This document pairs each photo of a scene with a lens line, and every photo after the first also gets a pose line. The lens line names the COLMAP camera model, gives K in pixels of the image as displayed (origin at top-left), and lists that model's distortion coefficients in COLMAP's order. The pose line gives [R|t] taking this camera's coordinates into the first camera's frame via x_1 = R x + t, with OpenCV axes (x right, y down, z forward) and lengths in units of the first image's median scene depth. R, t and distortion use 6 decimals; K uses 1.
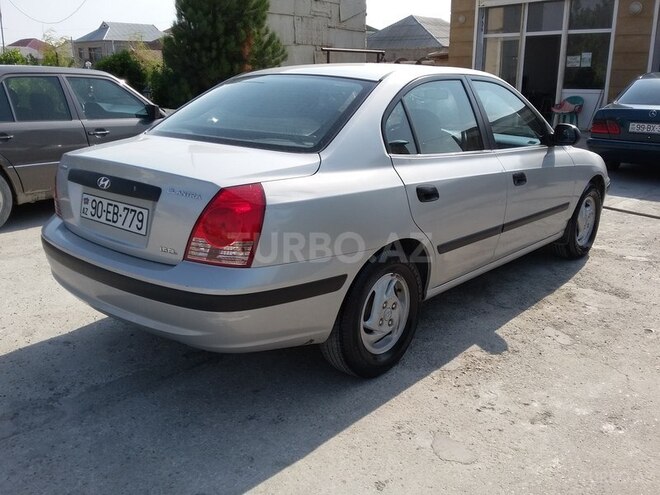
lens RADIAL K [[612.2, 0, 332.3], [0, 612.2, 247.5], [0, 0, 1]] dist [0.032616, -0.032970]
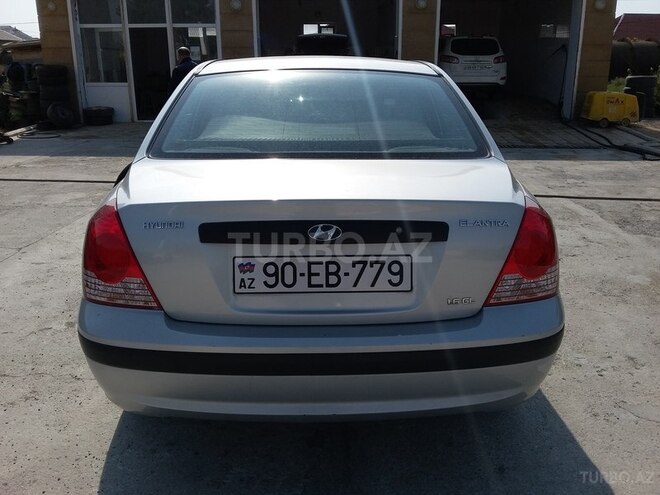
lens RADIAL K [[612.2, 0, 331.5], [0, 612.2, 245.3], [0, 0, 1]] dist [0.032616, -0.032970]
pose [[0.743847, -0.196141, 0.638921, -0.780428], [0.191288, 0.978456, 0.077673, -0.138865], [-0.640391, 0.064441, 0.765341, 0.460322]]
